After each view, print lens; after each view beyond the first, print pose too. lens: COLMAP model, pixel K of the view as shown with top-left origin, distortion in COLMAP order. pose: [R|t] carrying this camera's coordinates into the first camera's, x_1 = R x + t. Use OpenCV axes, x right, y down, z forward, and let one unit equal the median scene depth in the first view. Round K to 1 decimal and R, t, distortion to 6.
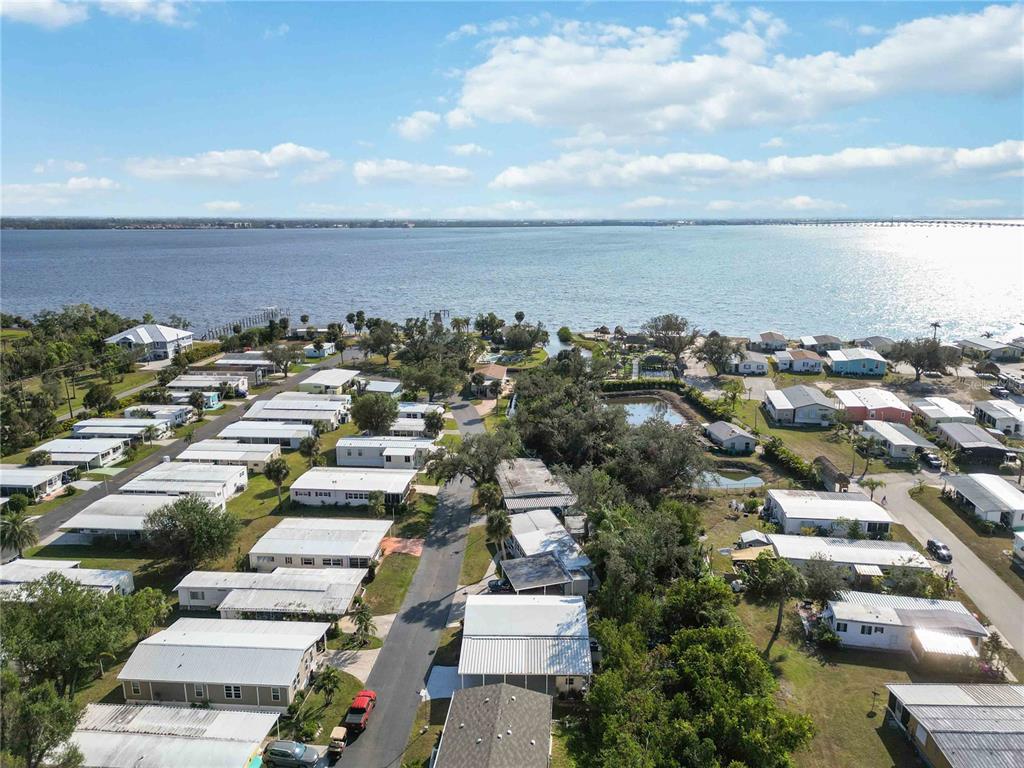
lens RADIAL K [[705.9, 0, 512.0], [0, 705.9, 384.0], [0, 0, 1]] dist [0.070333, -0.060724]
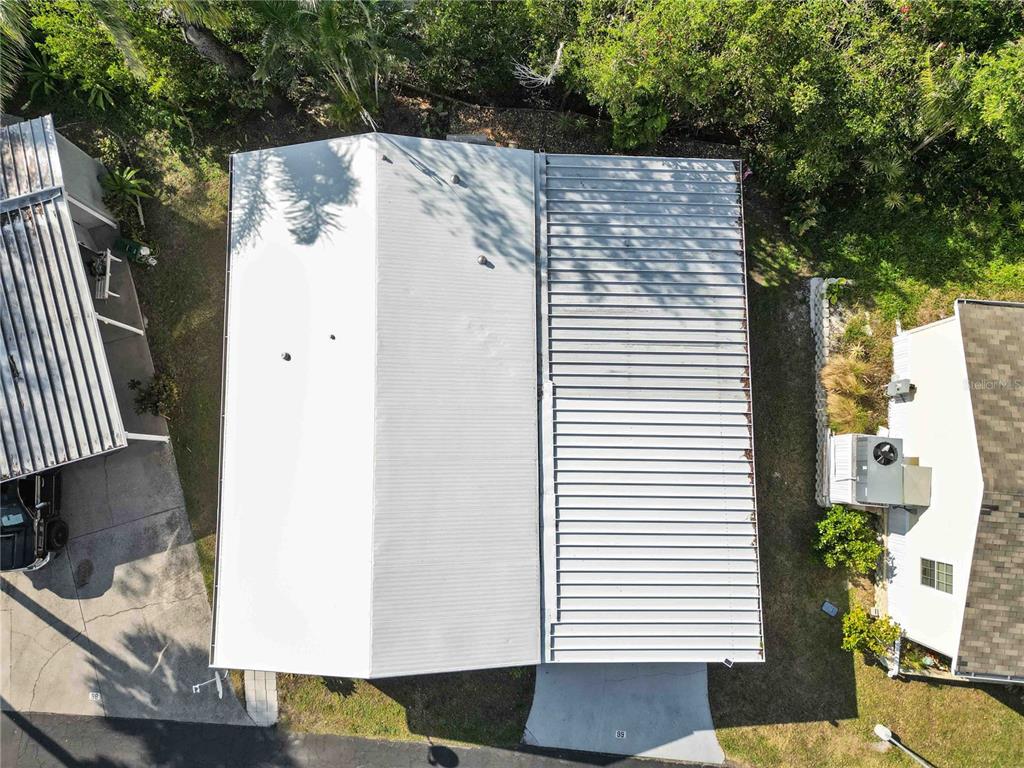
lens RADIAL K [[705.9, 0, 512.0], [0, 705.9, 384.0], [0, 0, 1]] dist [0.070333, -0.060724]
pose [[-0.002270, -0.995708, 0.092527, 0.000237], [0.237334, 0.089347, 0.967311, 0.077544], [-0.971425, 0.024156, 0.236112, 0.634842]]
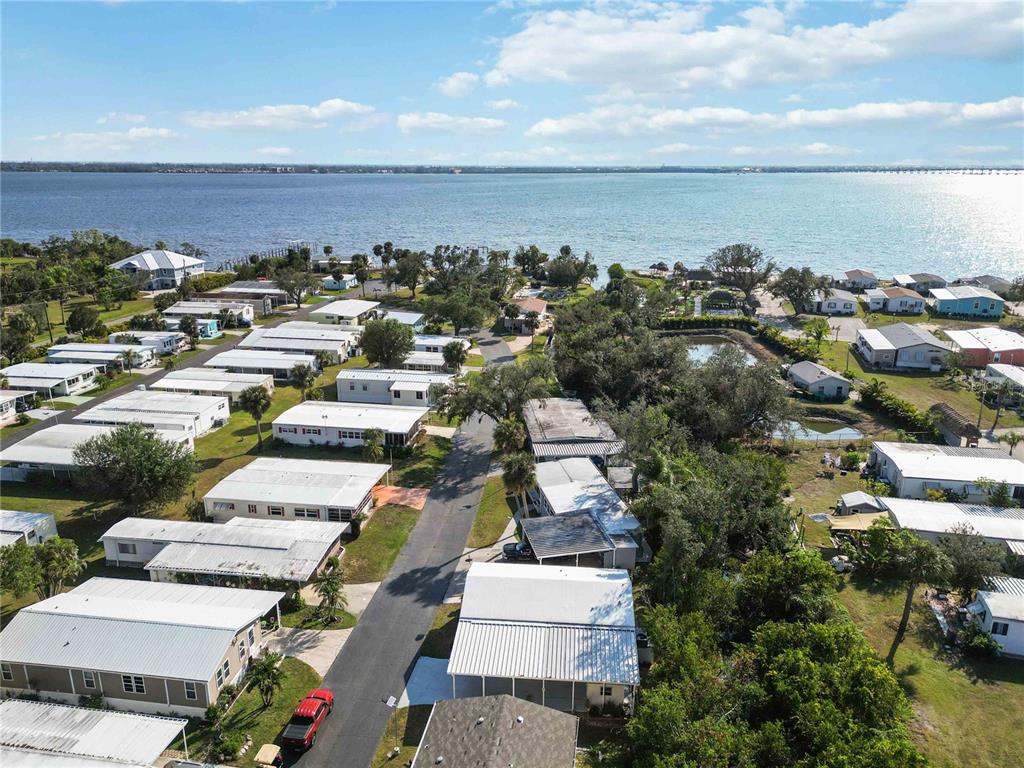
lens RADIAL K [[728.6, 0, 512.0], [0, 728.6, 384.0], [0, 0, 1]] dist [0.072730, -0.064448]
pose [[0.997650, 0.023512, -0.064357, 0.017847], [-0.019677, 0.998029, 0.059586, 0.047139], [0.065631, -0.058180, 0.996146, 0.183508]]
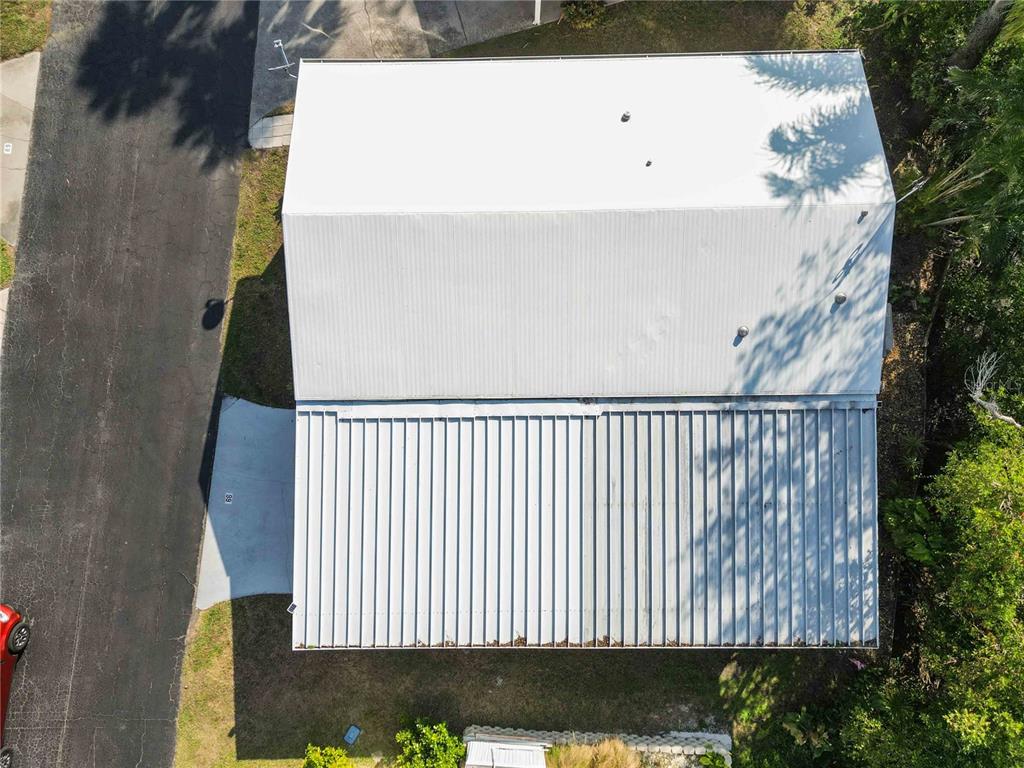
lens RADIAL K [[705.9, 0, 512.0], [0, 705.9, 384.0], [0, 0, 1]] dist [0.070333, -0.060724]
pose [[0.999394, -0.007101, -0.034068, 0.002733], [0.034550, 0.319689, 0.946892, 0.099108], [0.004168, -0.947496, 0.319741, 0.624193]]
